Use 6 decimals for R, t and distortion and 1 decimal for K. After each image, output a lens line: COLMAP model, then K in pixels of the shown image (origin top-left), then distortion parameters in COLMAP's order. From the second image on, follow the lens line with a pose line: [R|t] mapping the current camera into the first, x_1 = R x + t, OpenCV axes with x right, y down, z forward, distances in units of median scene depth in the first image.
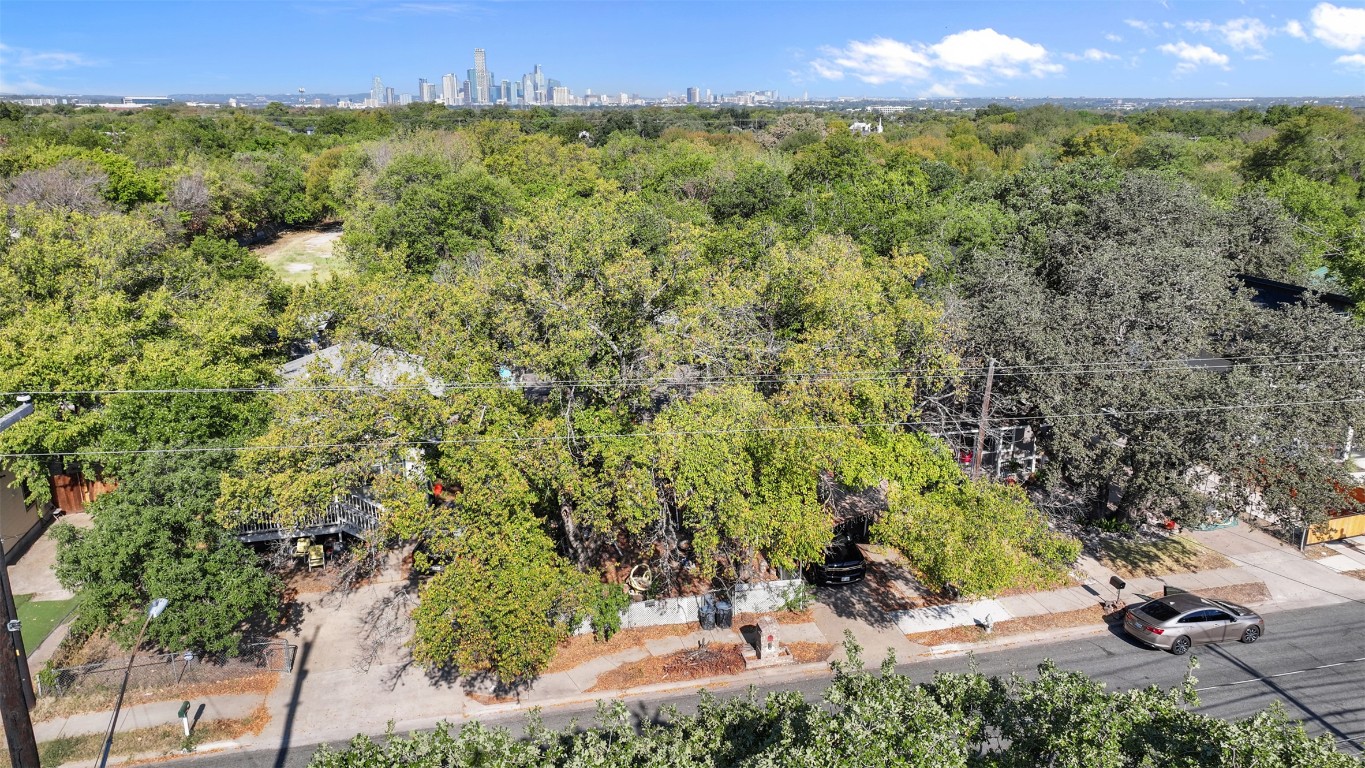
lens RADIAL K [[951.3, 0, 682.5], [0, 951.3, 384.0], [0, 0, 1]] dist [0.002199, 0.006776]
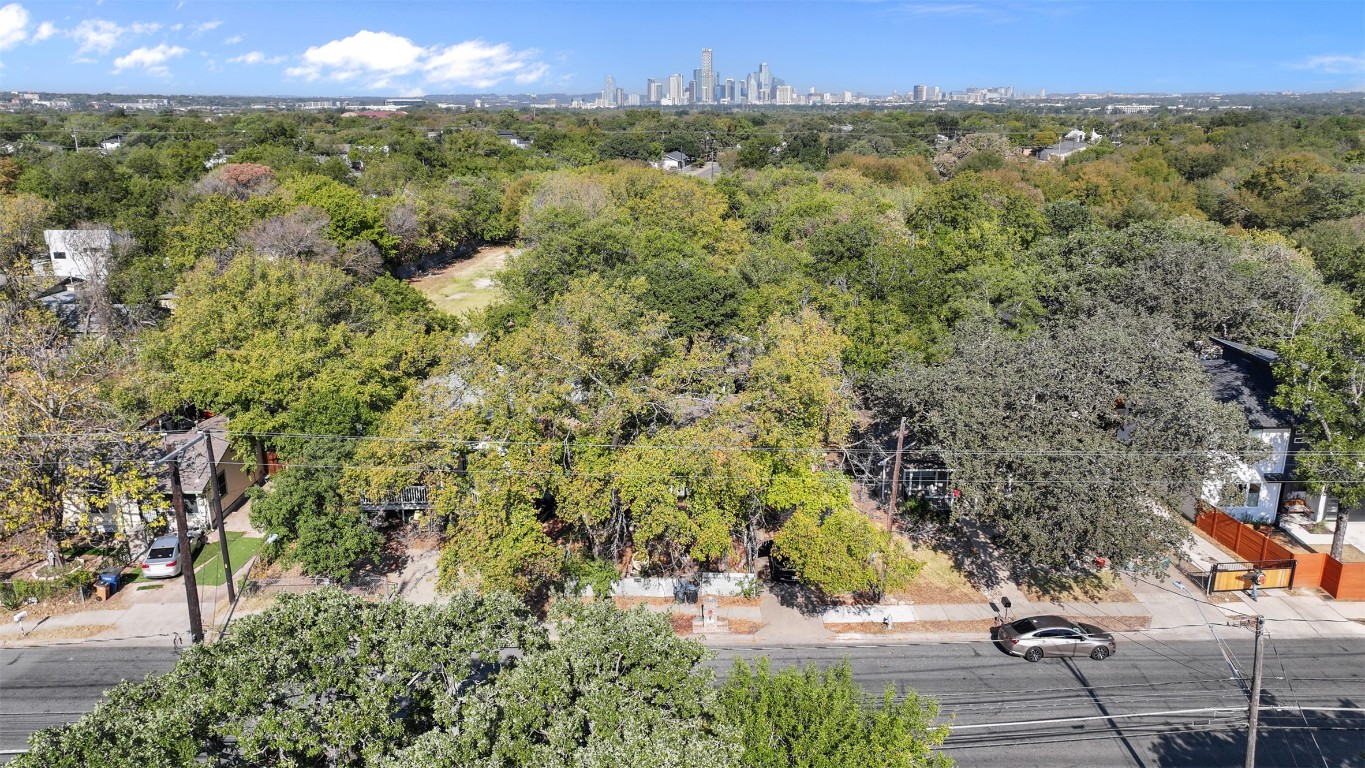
lens RADIAL K [[951.3, 0, 682.5], [0, 951.3, 384.0], [0, 0, 1]] dist [0.002199, 0.006776]
pose [[0.975691, 0.058262, -0.211262, 0.297933], [-0.058336, 0.998280, 0.005886, -0.060852], [0.211242, 0.006581, 0.977412, -0.319370]]
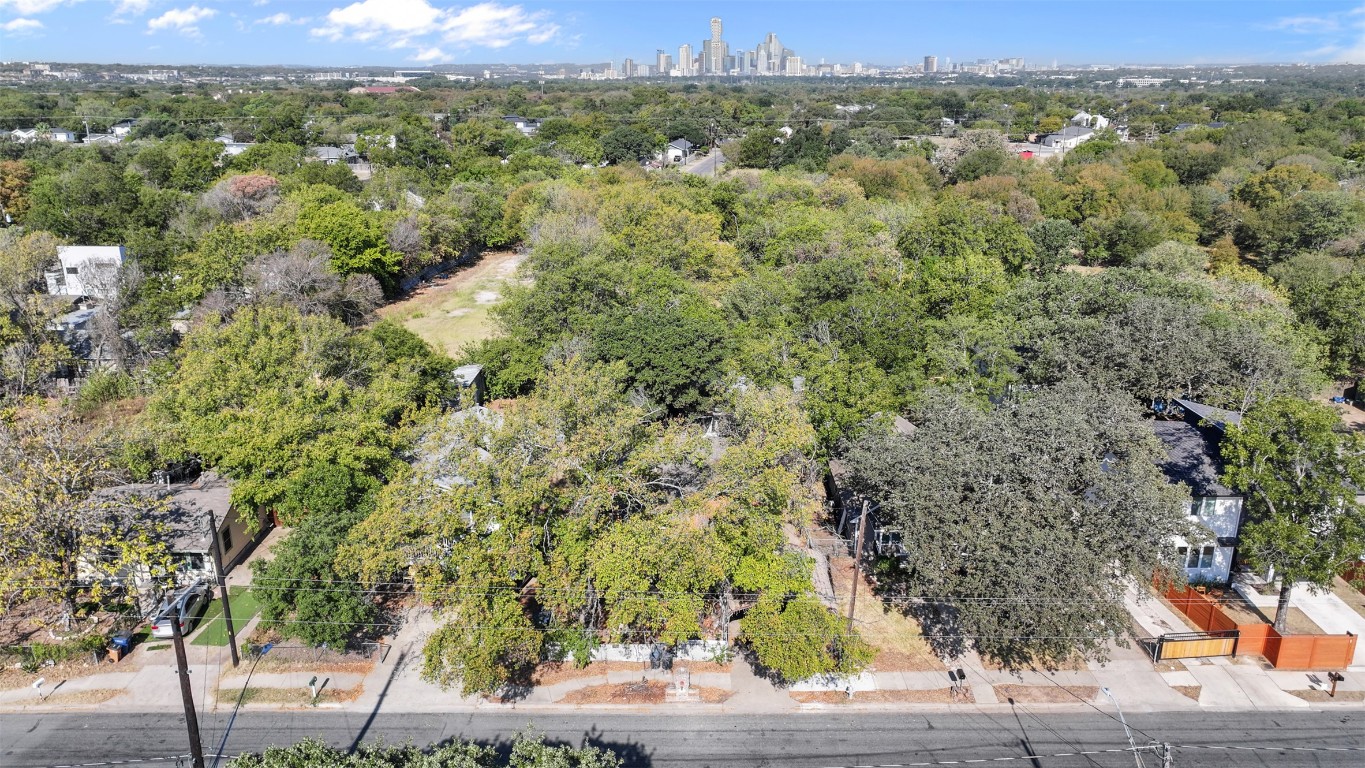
lens RADIAL K [[944.7, 0, 682.5], [0, 944.7, 384.0], [0, 0, 1]] dist [0.004028, 0.004003]
pose [[0.973690, 0.068329, -0.217393, 0.347238], [-0.062267, 0.997459, 0.034626, -0.221645], [0.219206, -0.020179, 0.975470, -0.371680]]
